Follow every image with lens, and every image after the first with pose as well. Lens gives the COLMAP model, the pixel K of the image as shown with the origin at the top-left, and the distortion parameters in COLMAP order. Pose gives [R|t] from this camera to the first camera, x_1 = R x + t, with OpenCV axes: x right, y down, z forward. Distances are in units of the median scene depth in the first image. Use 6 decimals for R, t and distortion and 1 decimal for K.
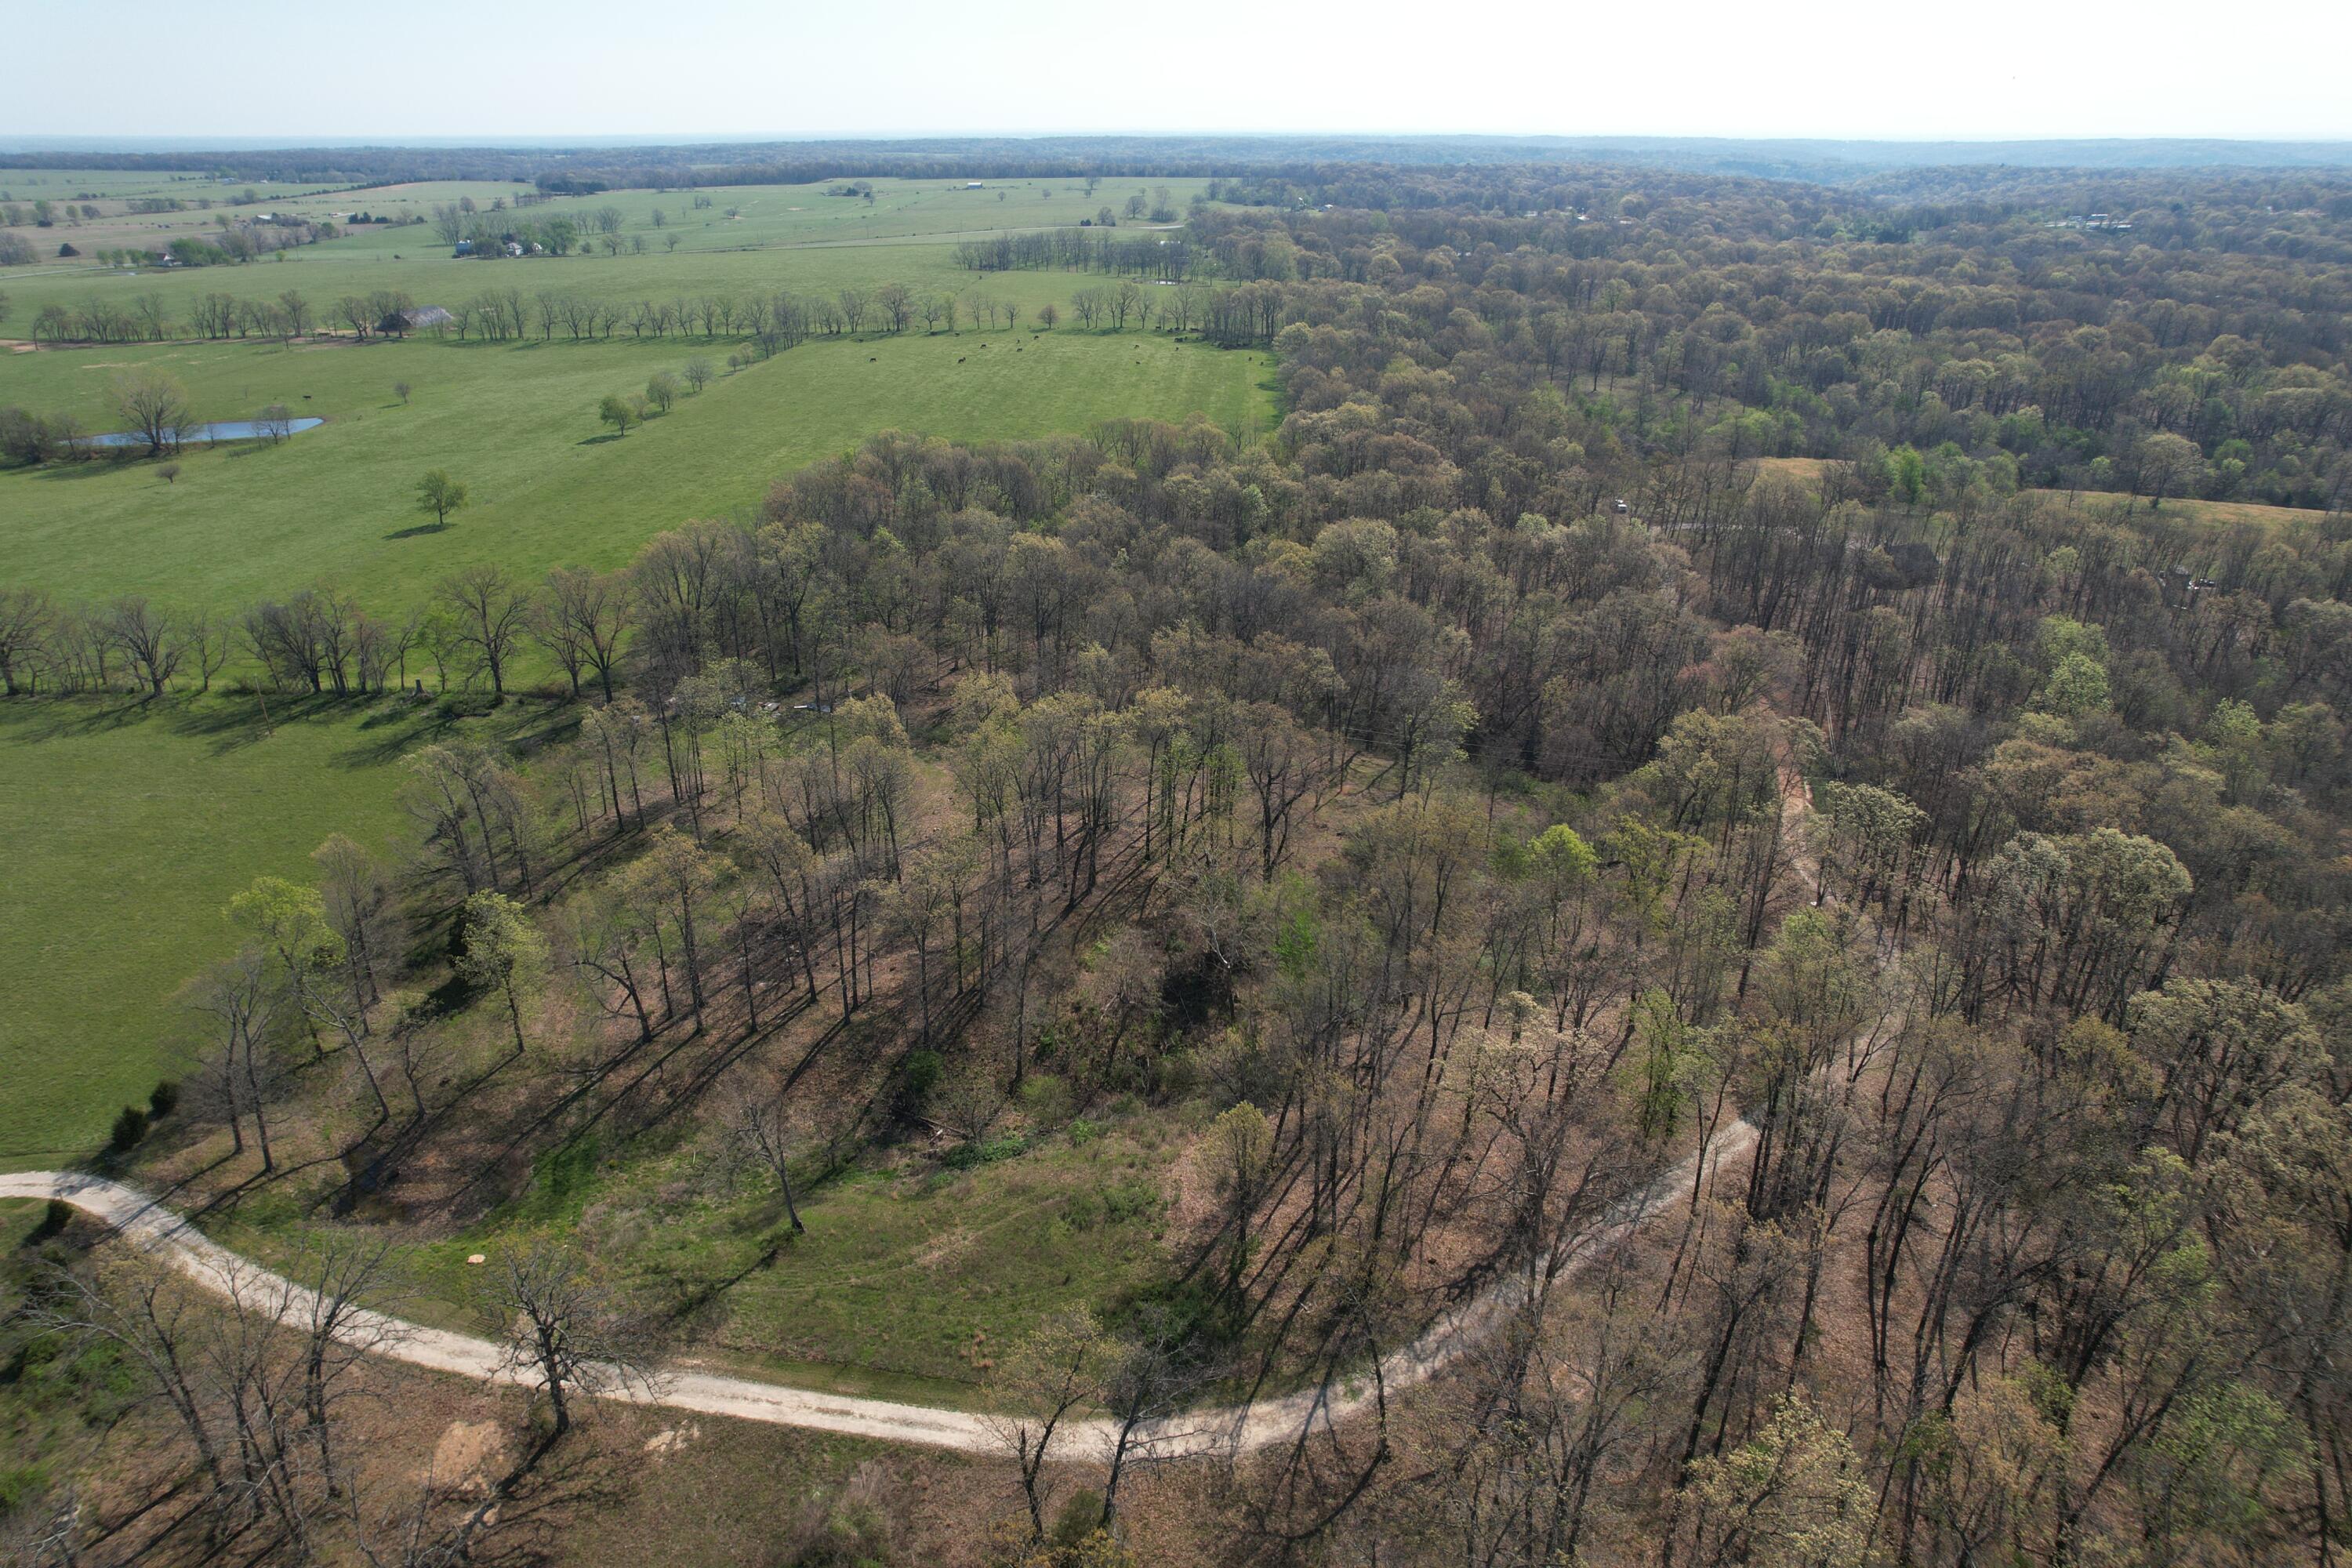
lens RADIAL K [[1502.4, 0, 1186.0], [0, 1502.4, 786.1], [0, 0, 1]] dist [-0.083500, 0.070208]
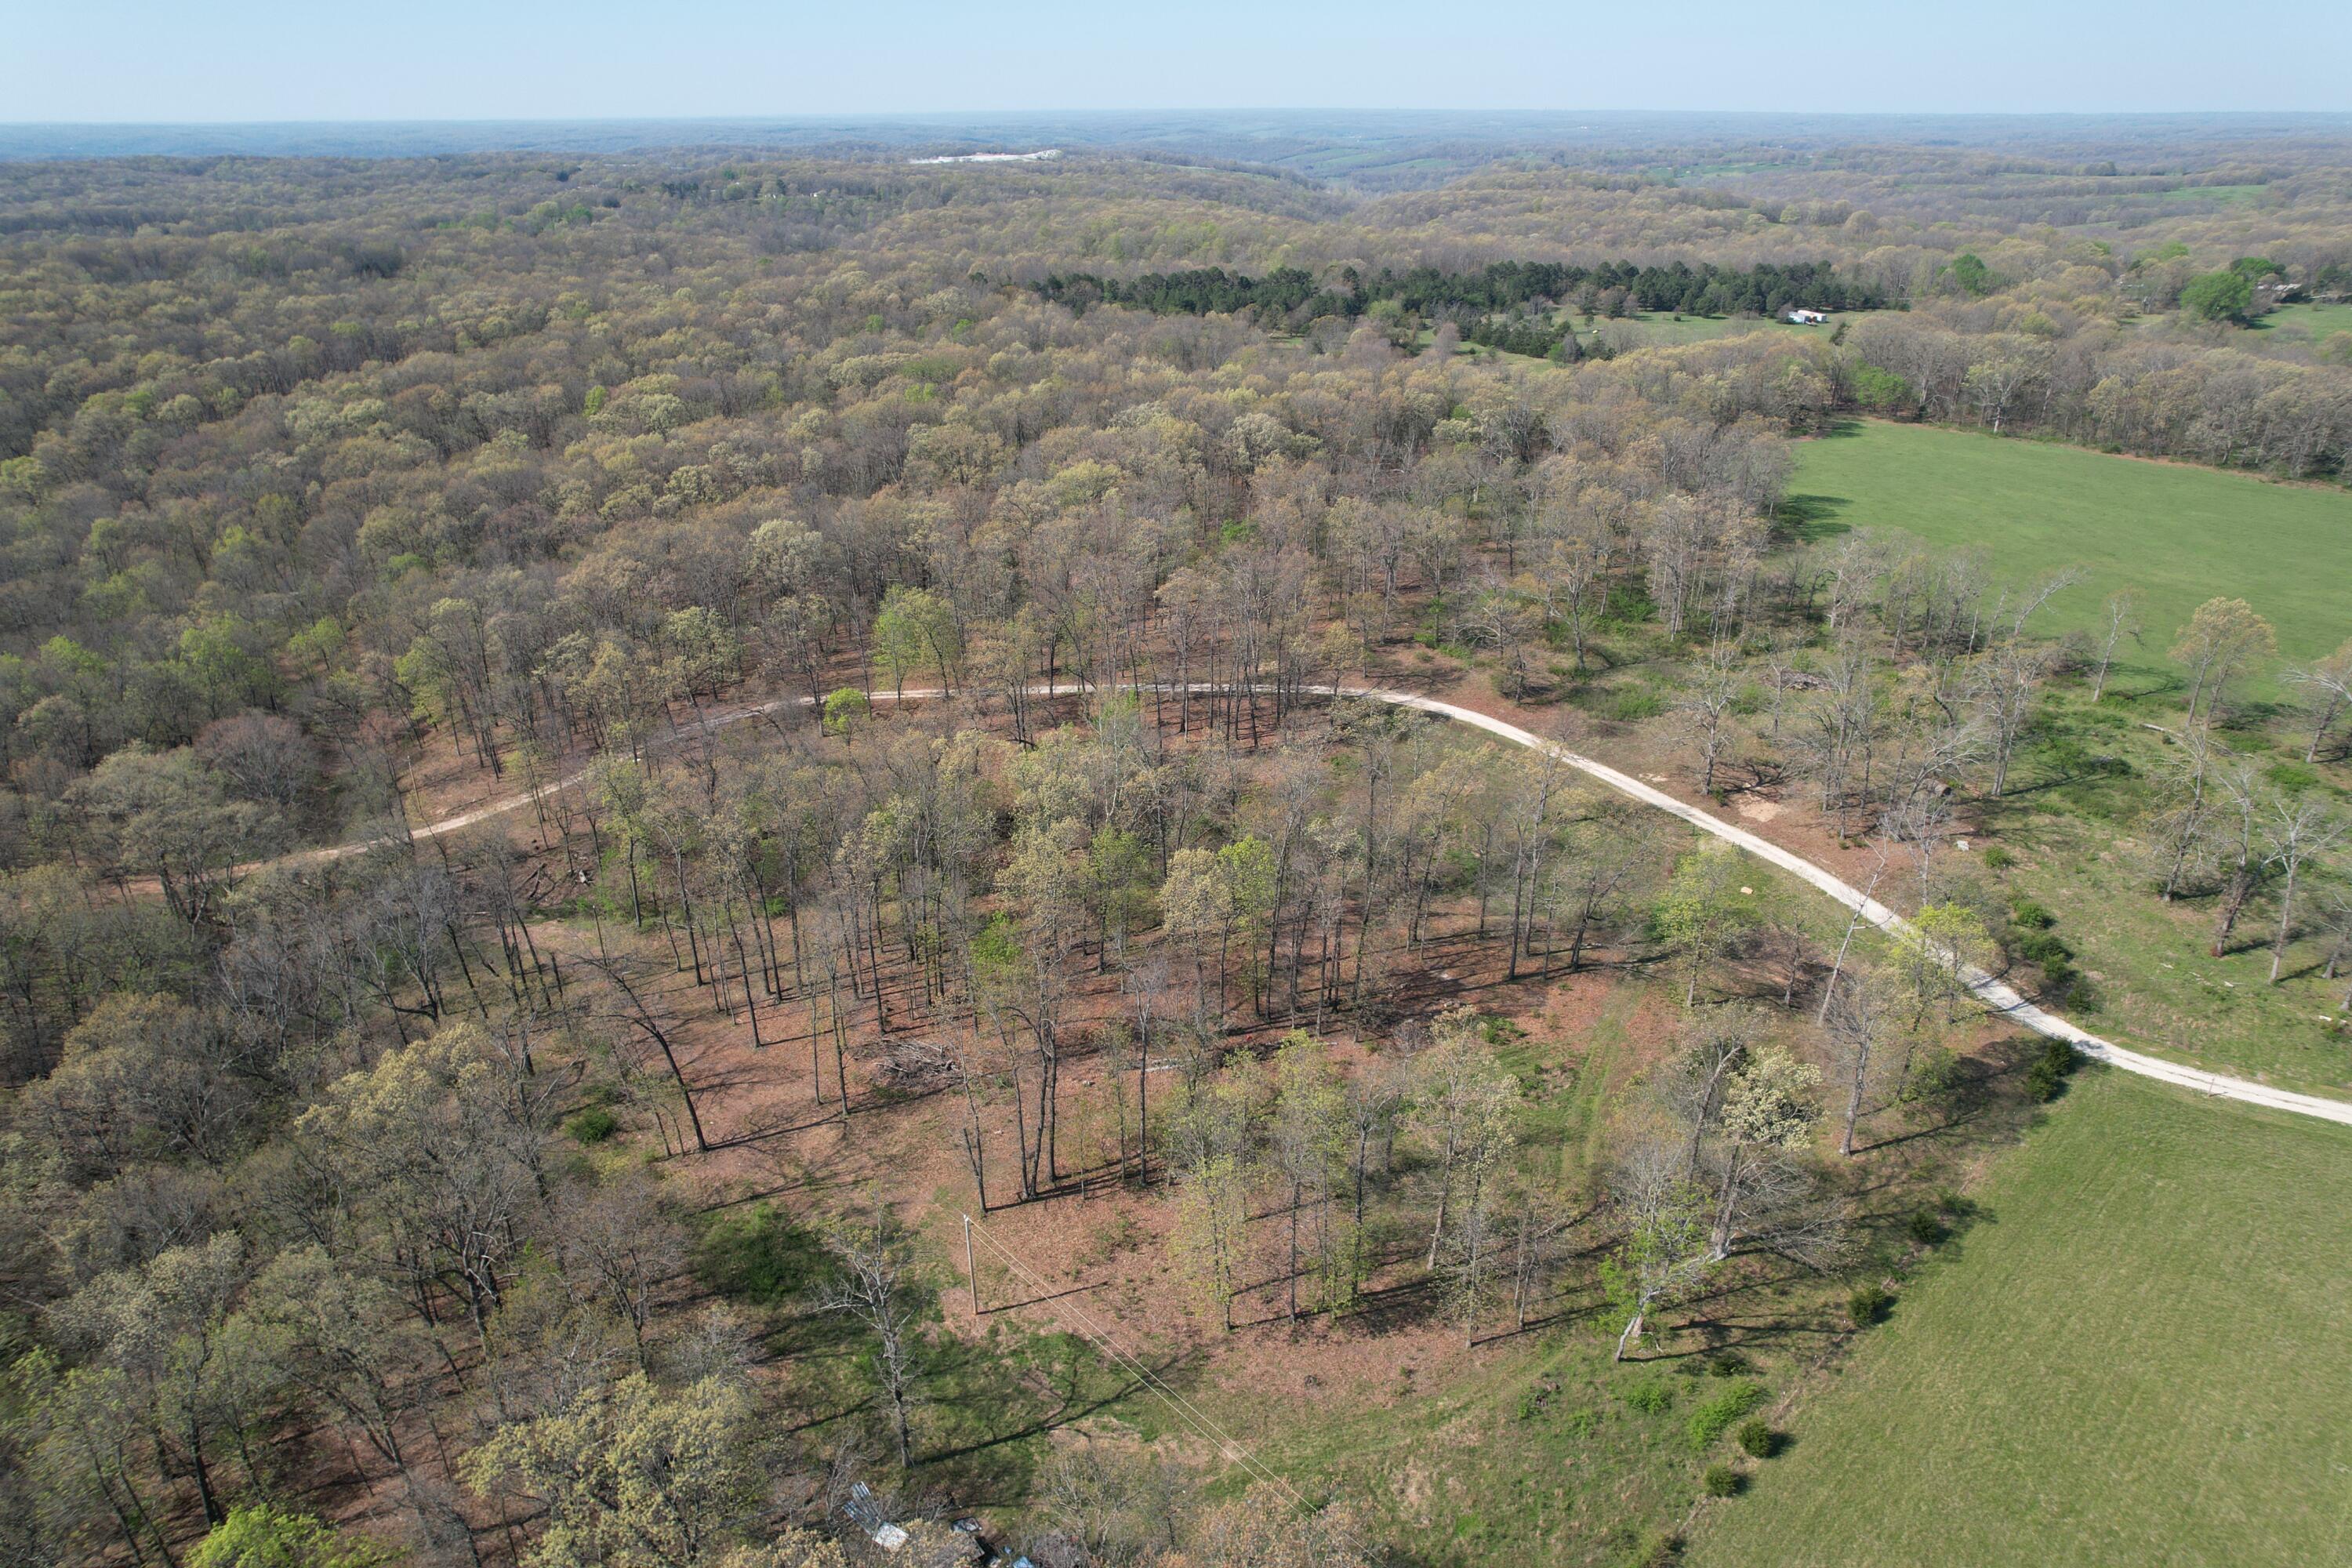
lens RADIAL K [[1502.4, 0, 1180.7], [0, 1502.4, 786.5], [0, 0, 1]] dist [-0.083500, 0.070208]
pose [[-0.712966, -0.295134, 0.636063, -0.231059], [0.290351, 0.701428, 0.650919, -0.196672], [-0.638260, 0.648764, -0.414402, 0.444975]]
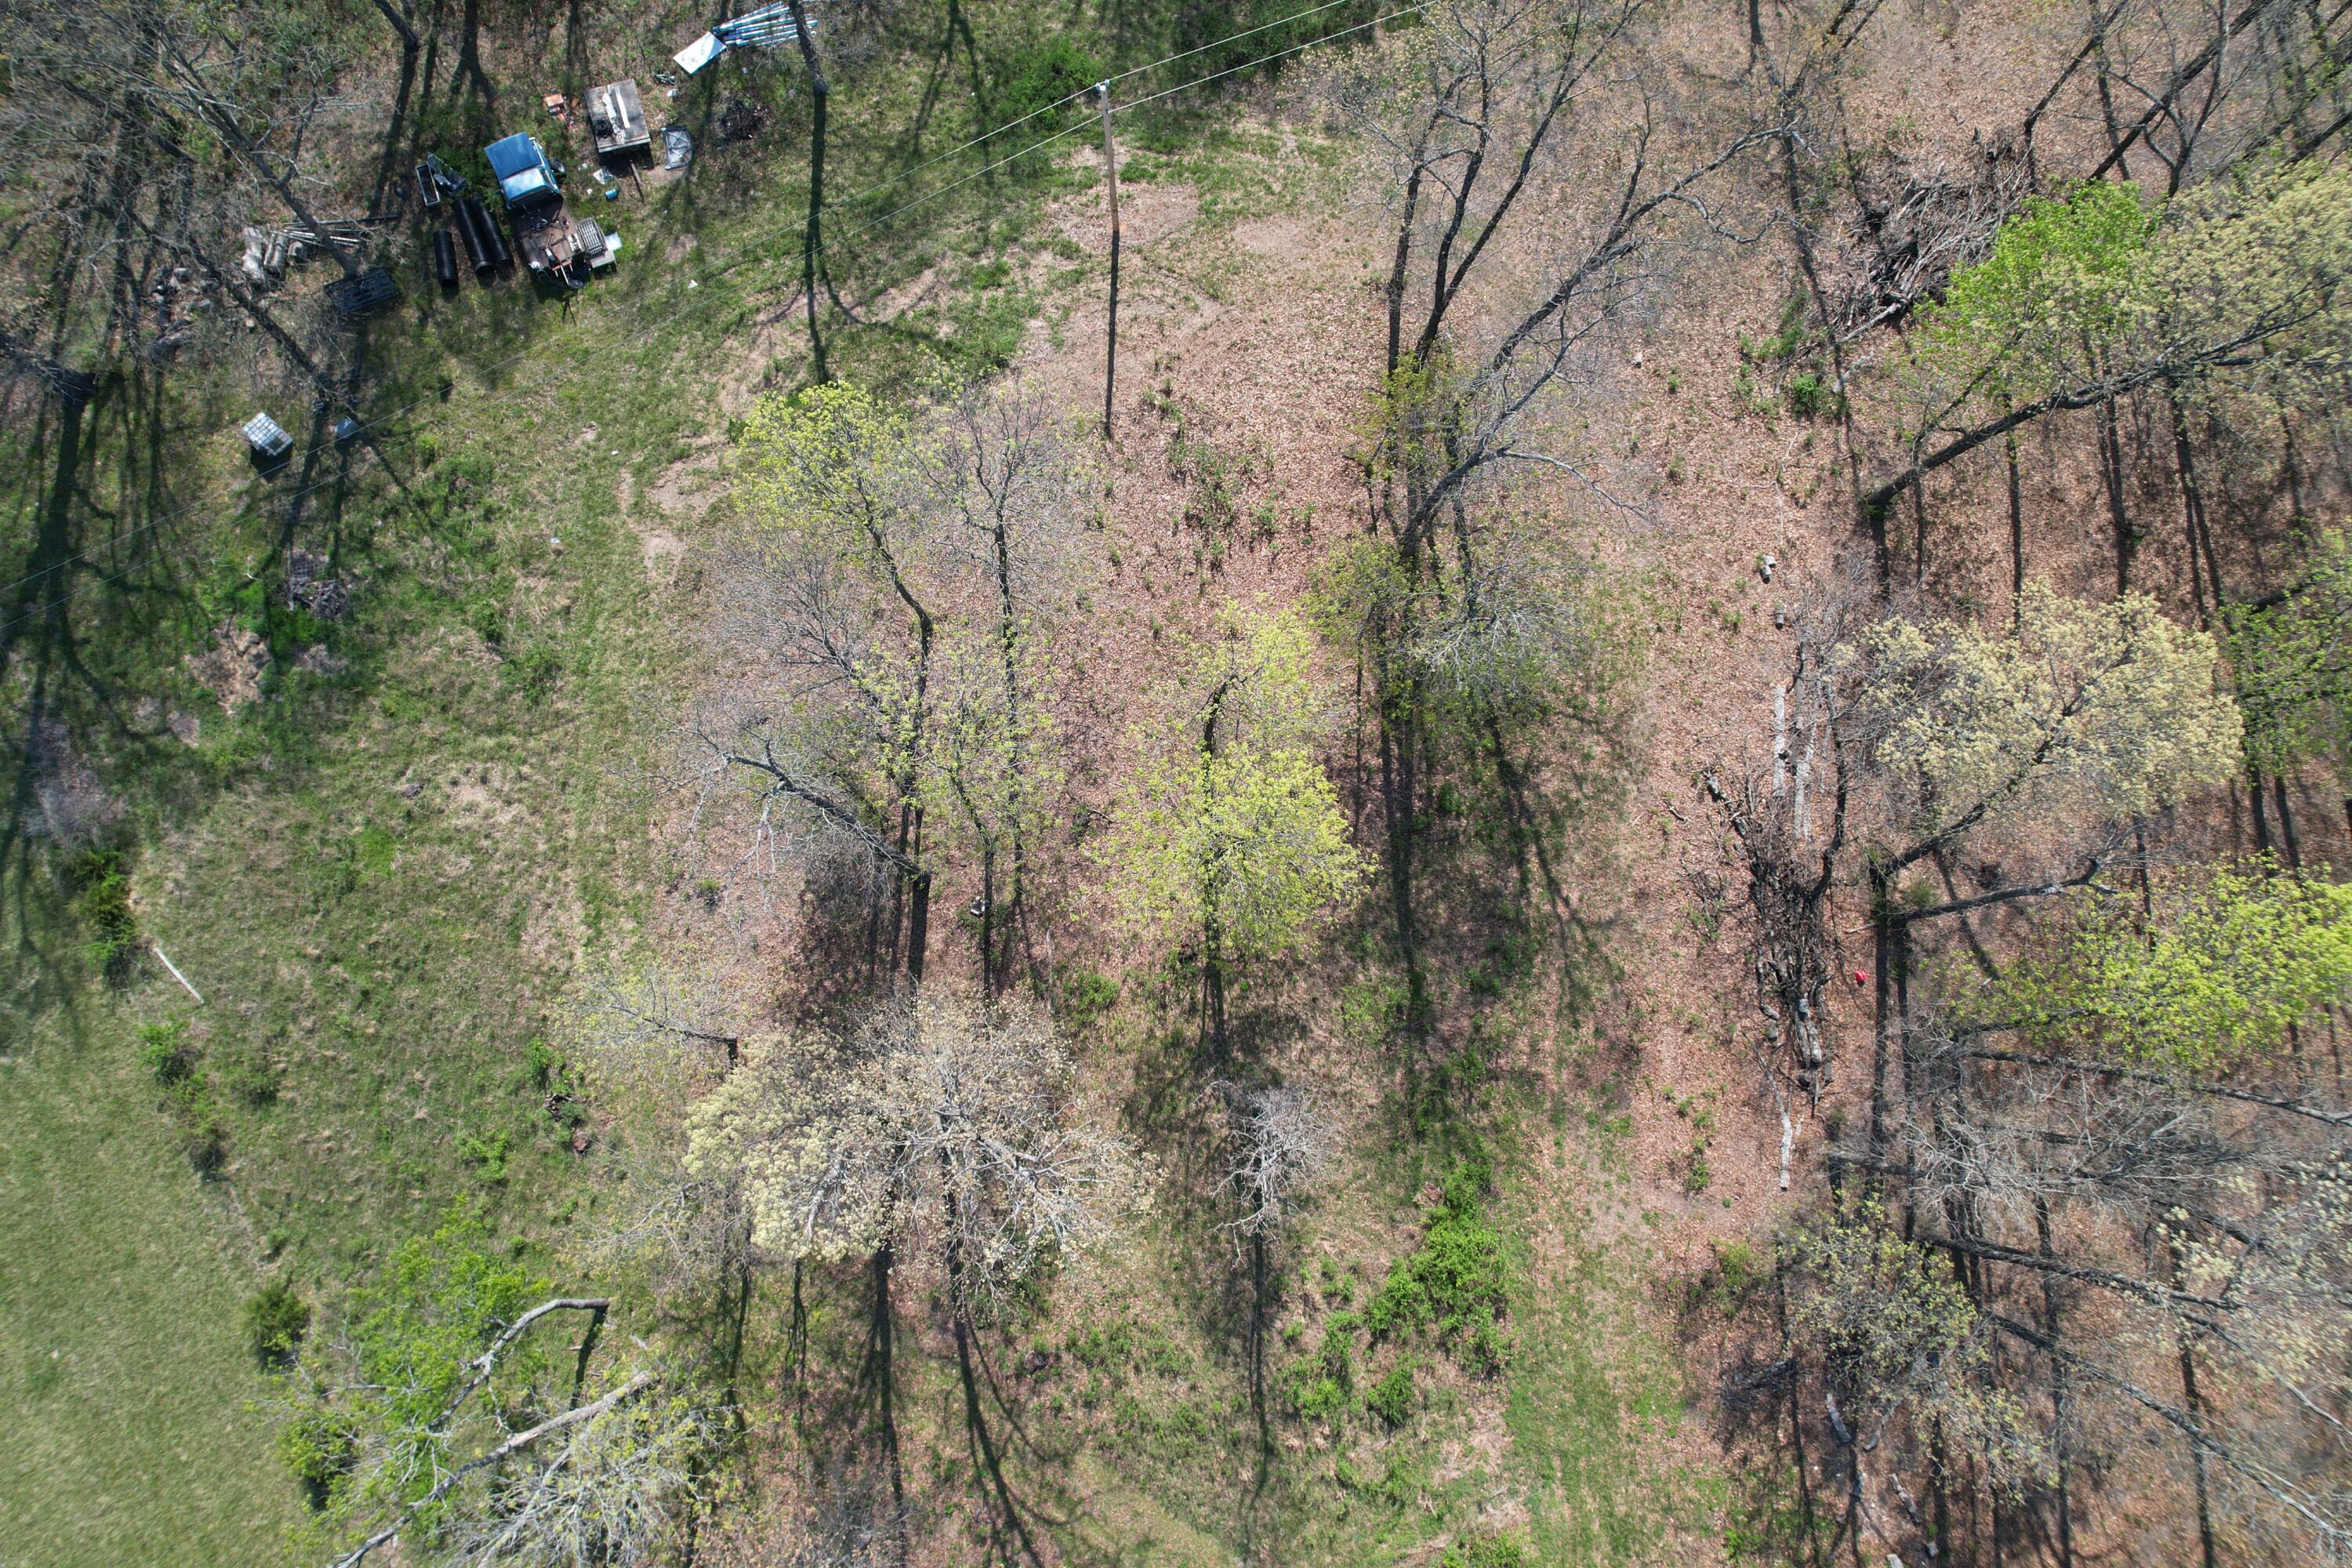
lens RADIAL K [[1502.4, 0, 1175.8], [0, 1502.4, 790.7], [0, 0, 1]] dist [-0.083500, 0.070208]
pose [[0.874938, -0.476836, 0.084331, -0.122462], [0.211849, 0.533531, 0.818819, -0.084318], [-0.435435, -0.698550, 0.567824, 0.320537]]
